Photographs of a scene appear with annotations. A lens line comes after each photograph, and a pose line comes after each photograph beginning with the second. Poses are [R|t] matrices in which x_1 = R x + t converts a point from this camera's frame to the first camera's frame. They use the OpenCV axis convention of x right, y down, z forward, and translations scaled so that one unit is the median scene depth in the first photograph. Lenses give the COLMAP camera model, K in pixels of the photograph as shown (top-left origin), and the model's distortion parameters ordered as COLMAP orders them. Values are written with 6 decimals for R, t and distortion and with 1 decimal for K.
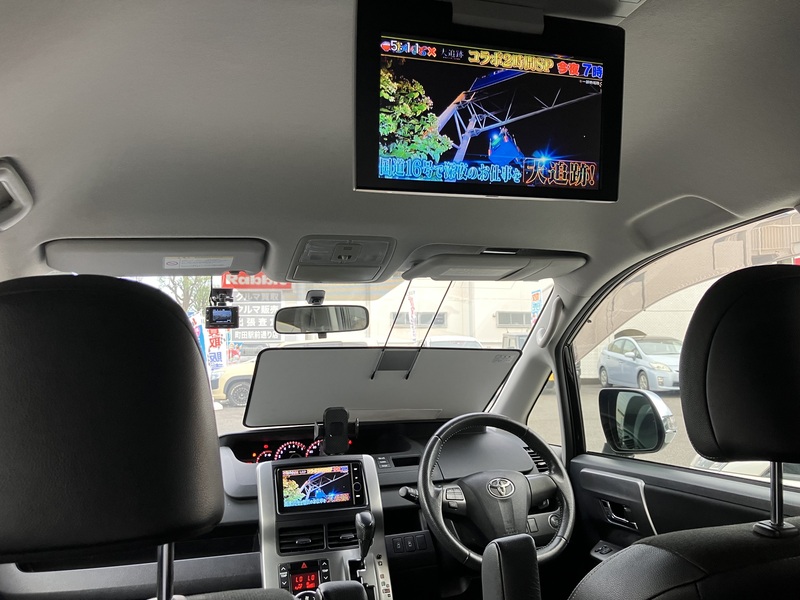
lens RADIAL K [[658.1, 0, 396.2], [0, 658.1, 301.8], [0, 0, 1]] dist [-0.016729, 0.005624]
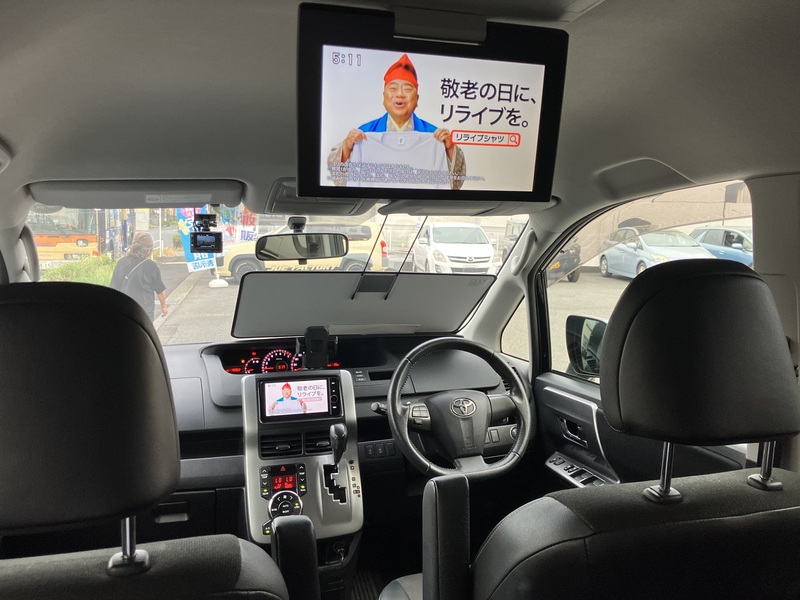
lens RADIAL K [[658.1, 0, 400.7], [0, 658.1, 298.2], [0, 0, 1]] dist [-0.016729, 0.005624]
pose [[0.999355, 0.035637, -0.004402, 0.051737], [-0.034171, 0.981507, 0.188351, -0.095778], [0.011033, -0.188079, 0.982092, -0.040594]]
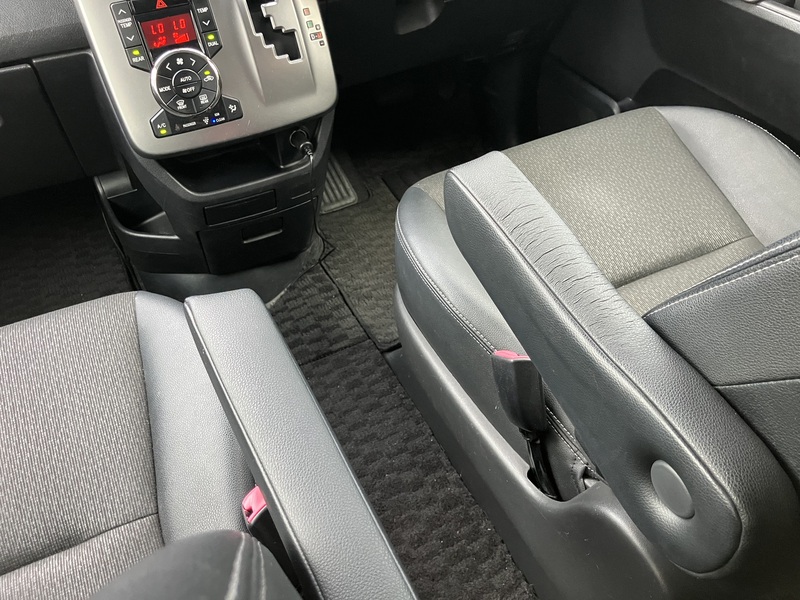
lens RADIAL K [[658.1, 0, 402.8], [0, 658.1, 297.0], [0, 0, 1]] dist [-0.016729, 0.005624]
pose [[0.988050, -0.109885, 0.108090, -0.026920], [-0.008961, 0.659126, 0.751979, 0.146283], [-0.153876, -0.743961, 0.650265, 0.415897]]
